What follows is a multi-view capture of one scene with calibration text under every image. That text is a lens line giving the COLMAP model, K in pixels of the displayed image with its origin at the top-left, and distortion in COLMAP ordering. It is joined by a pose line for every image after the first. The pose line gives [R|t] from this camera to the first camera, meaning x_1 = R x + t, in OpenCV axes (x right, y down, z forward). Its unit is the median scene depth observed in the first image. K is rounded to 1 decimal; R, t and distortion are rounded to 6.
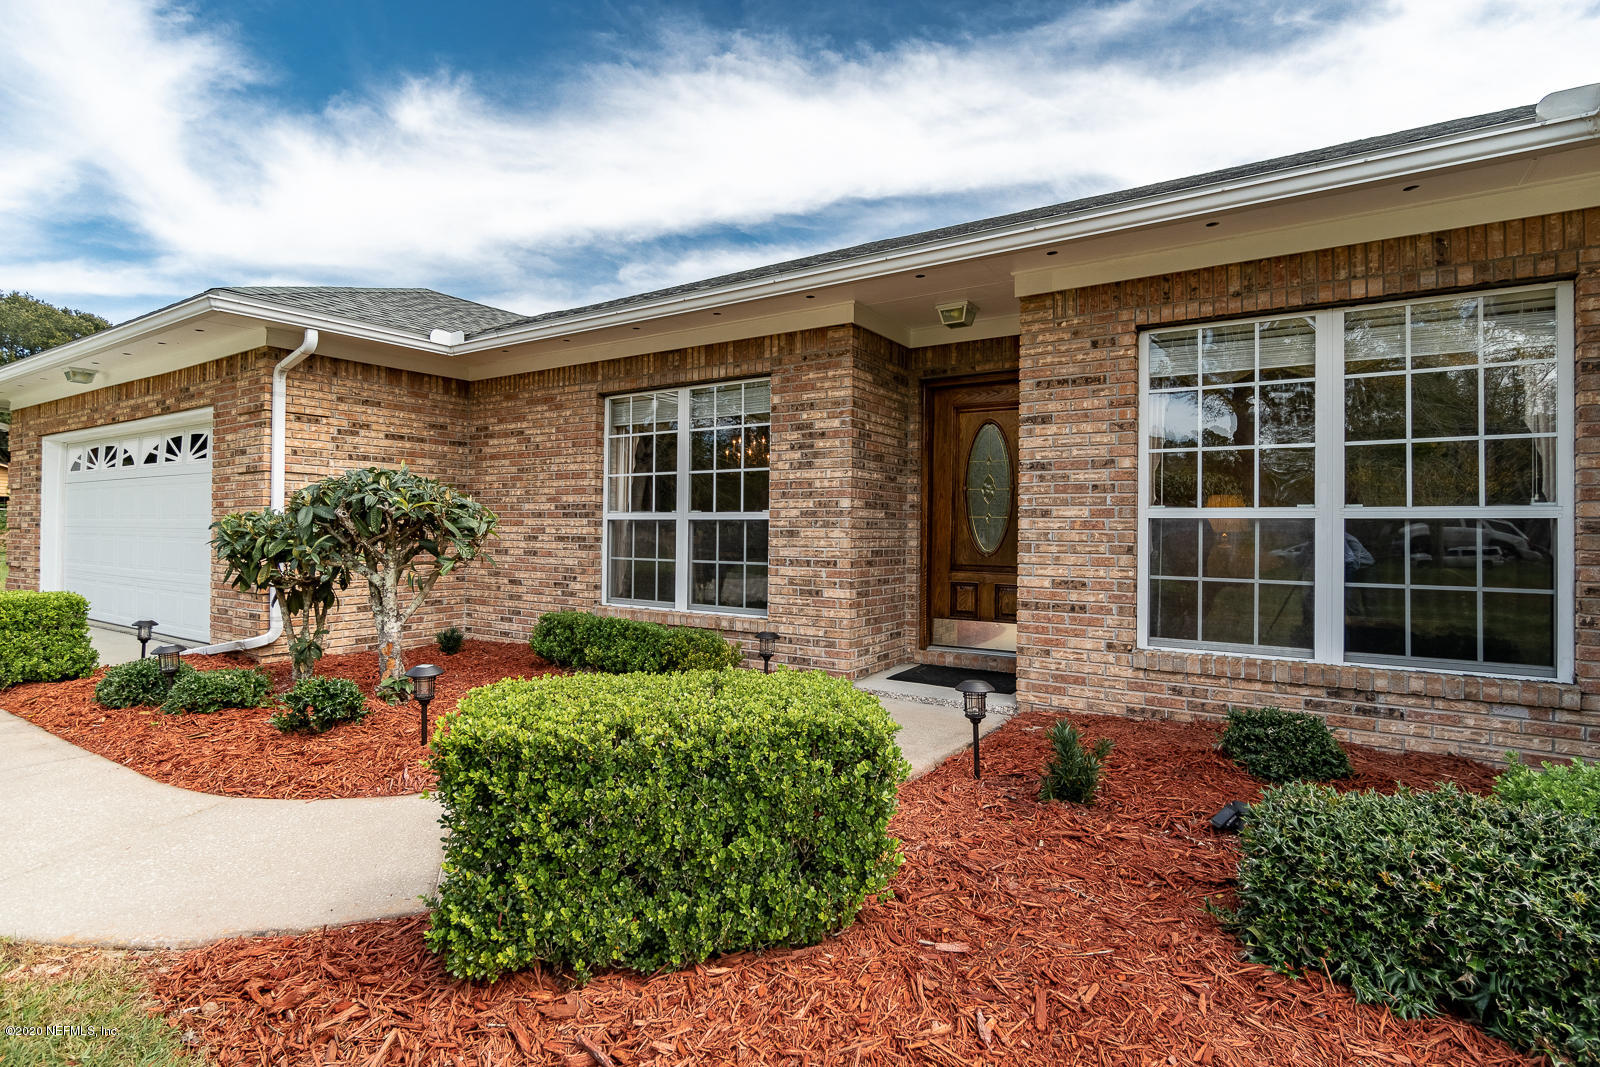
lens RADIAL K [[814.2, 0, 799.7], [0, 814.2, 527.5], [0, 0, 1]] dist [0.002559, 0.000401]
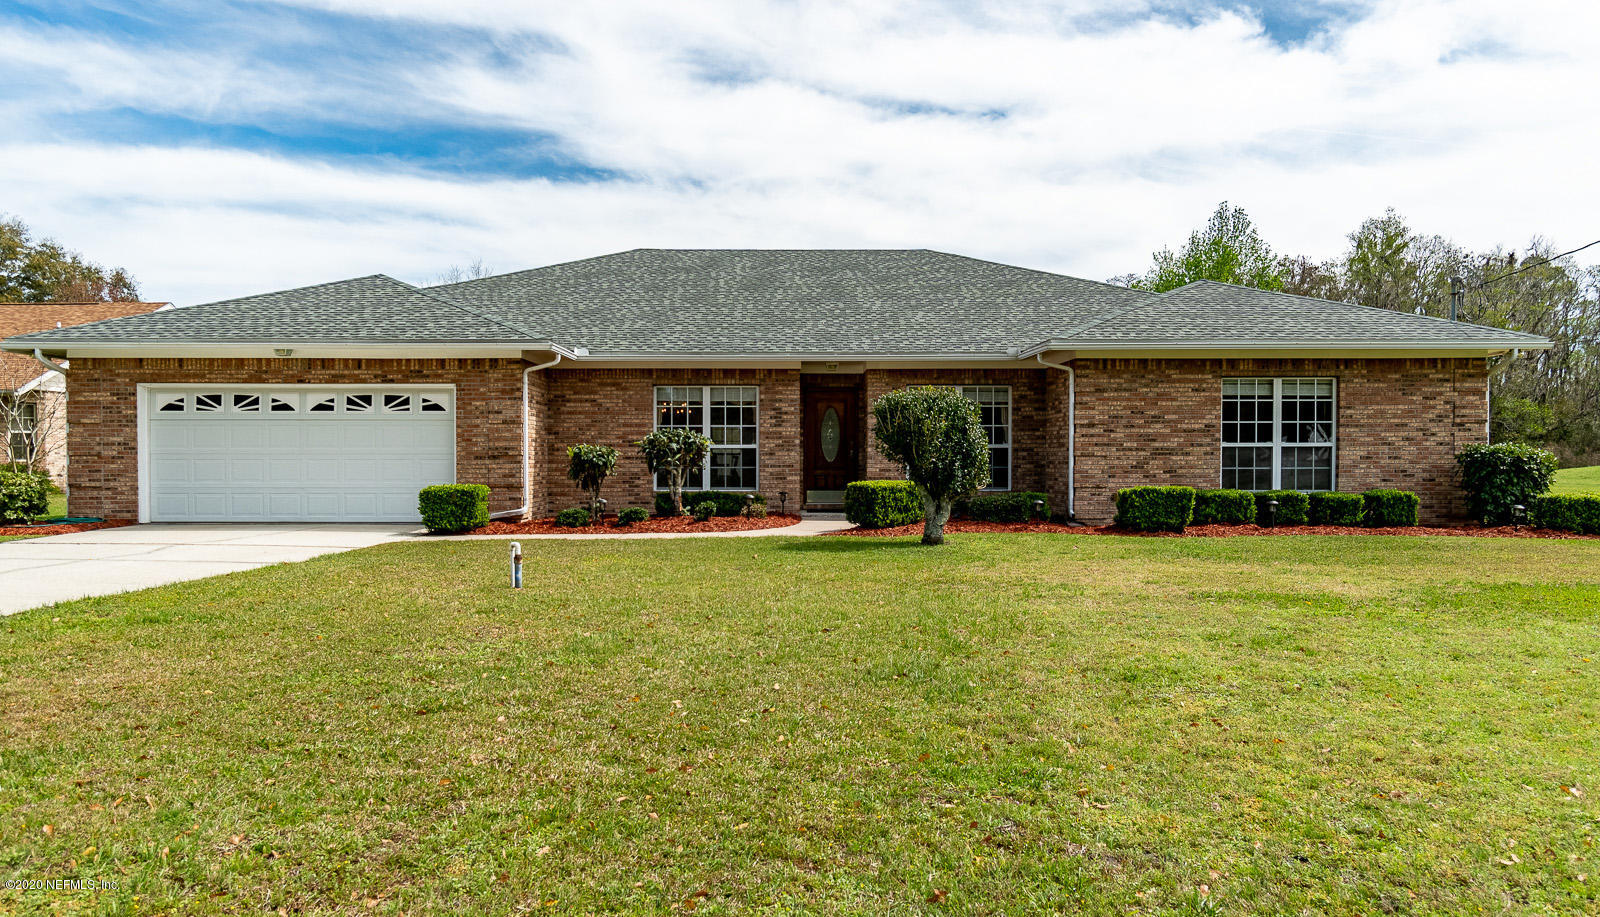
lens RADIAL K [[995.6, 0, 799.0], [0, 995.6, 462.7], [0, 0, 1]] dist [-0.000623, -0.000107]
pose [[0.821139, -0.011581, 0.570611, -1.486409], [0.004376, 0.999892, 0.013997, -0.006898], [-0.570712, -0.008997, 0.821101, -1.327943]]
